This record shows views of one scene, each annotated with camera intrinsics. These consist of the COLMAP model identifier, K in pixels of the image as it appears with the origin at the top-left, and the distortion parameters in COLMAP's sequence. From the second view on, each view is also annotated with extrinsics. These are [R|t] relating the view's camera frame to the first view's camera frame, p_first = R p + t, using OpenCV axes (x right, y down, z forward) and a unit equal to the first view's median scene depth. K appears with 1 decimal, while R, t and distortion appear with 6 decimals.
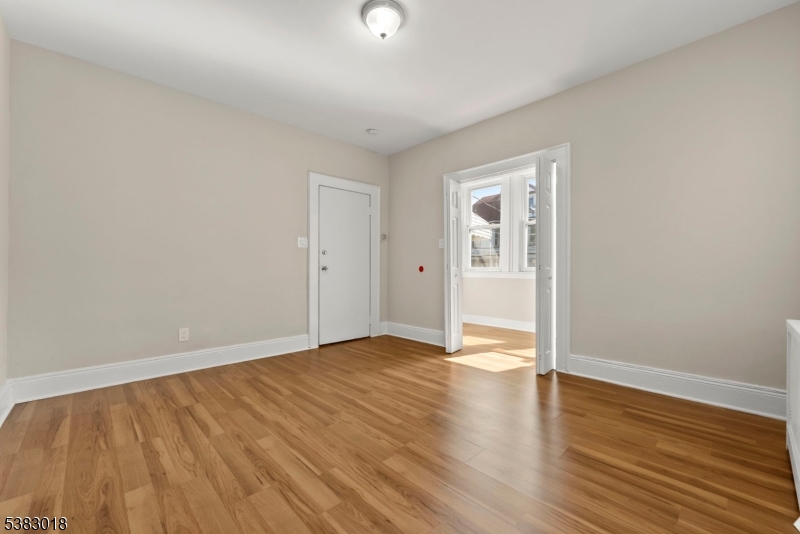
lens RADIAL K [[324.6, 0, 402.3], [0, 324.6, 265.9], [0, 0, 1]] dist [0.002401, -0.000222]
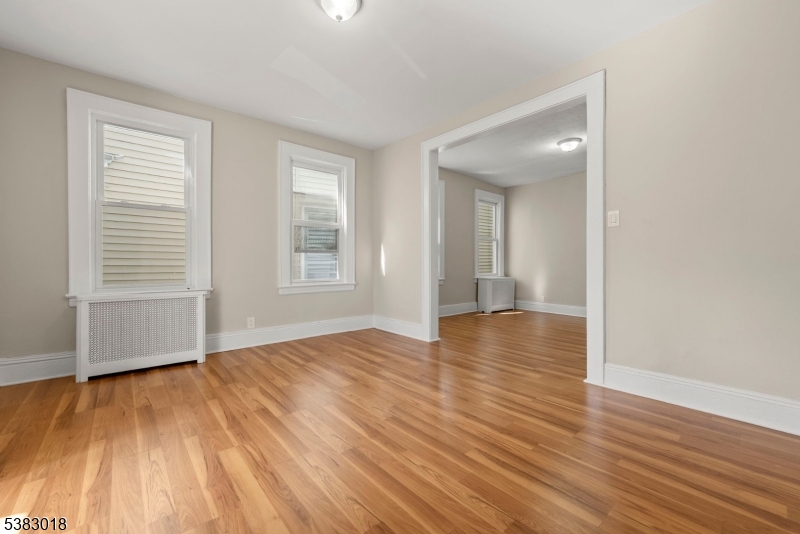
lens RADIAL K [[324.6, 0, 402.3], [0, 324.6, 265.9], [0, 0, 1]] dist [0.002401, -0.000222]
pose [[-0.998634, 0.001157, 0.052239, -0.272717], [0.001164, 0.999999, 0.000110, 0.021437], [-0.052239, 0.000170, -0.998635, 1.812069]]
